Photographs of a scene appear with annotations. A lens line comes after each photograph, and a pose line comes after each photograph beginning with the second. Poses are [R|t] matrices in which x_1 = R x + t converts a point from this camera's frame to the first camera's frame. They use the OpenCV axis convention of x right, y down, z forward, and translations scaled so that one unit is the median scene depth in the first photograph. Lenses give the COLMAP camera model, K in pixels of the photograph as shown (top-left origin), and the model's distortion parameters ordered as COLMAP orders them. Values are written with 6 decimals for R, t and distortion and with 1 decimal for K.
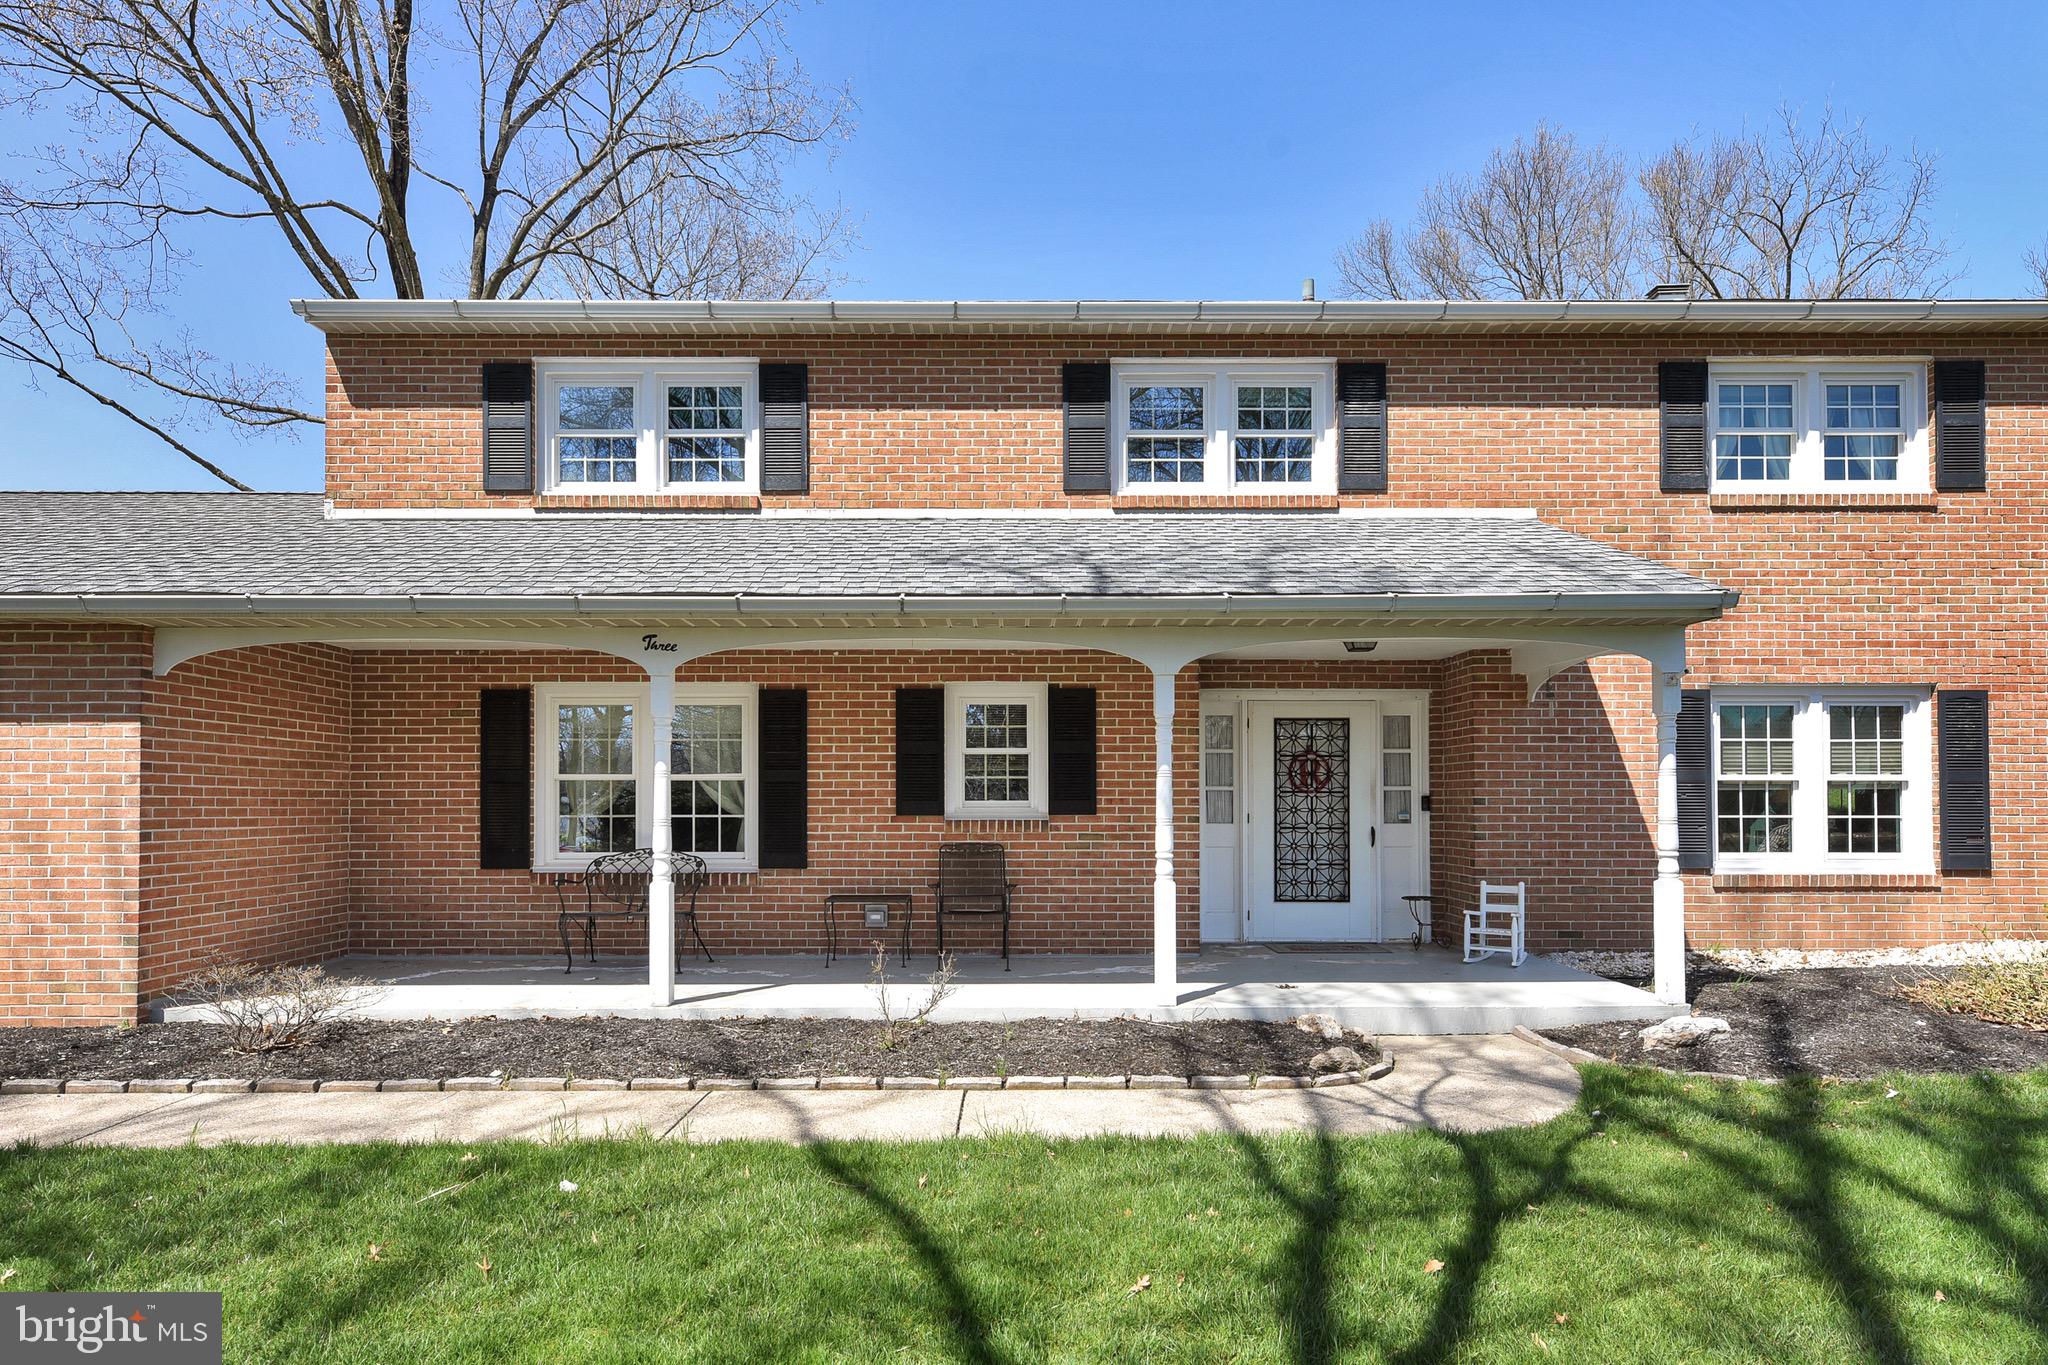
lens RADIAL K [[1266.1, 0, 1022.3], [0, 1266.1, 718.2], [0, 0, 1]] dist [0.003213, 0.000475]
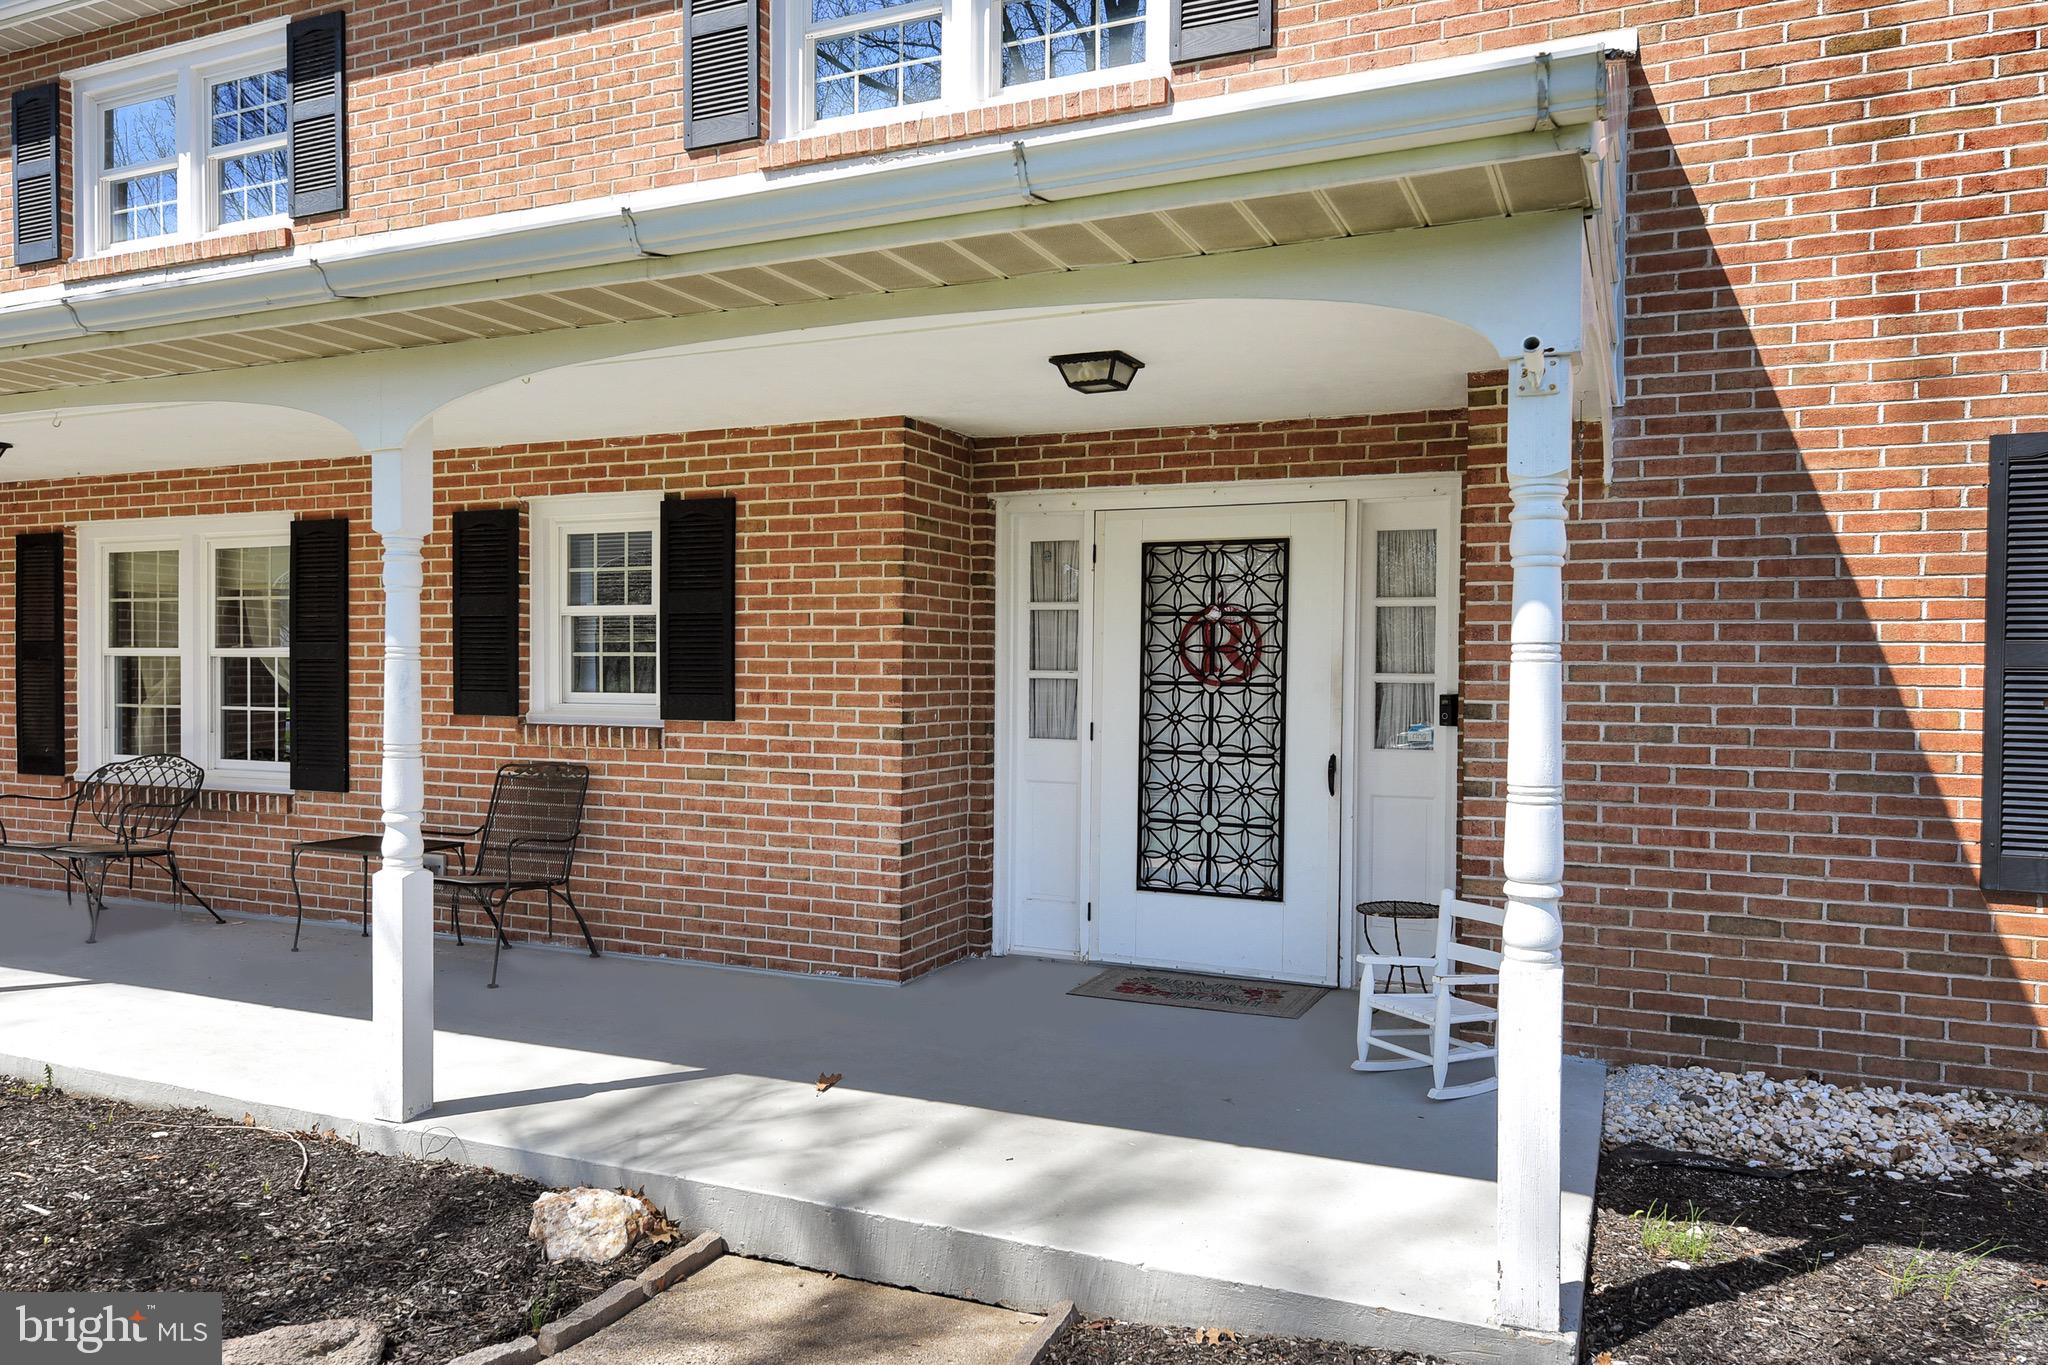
lens RADIAL K [[1424.2, 0, 995.4], [0, 1424.2, 650.9], [0, 0, 1]] dist [0.004523, 0.001634]
pose [[0.890762, 0.002590, -0.454463, 0.438031], [0.020129, 0.998778, 0.045146, 0.017944], [0.454025, -0.049362, 0.889621, 0.471554]]
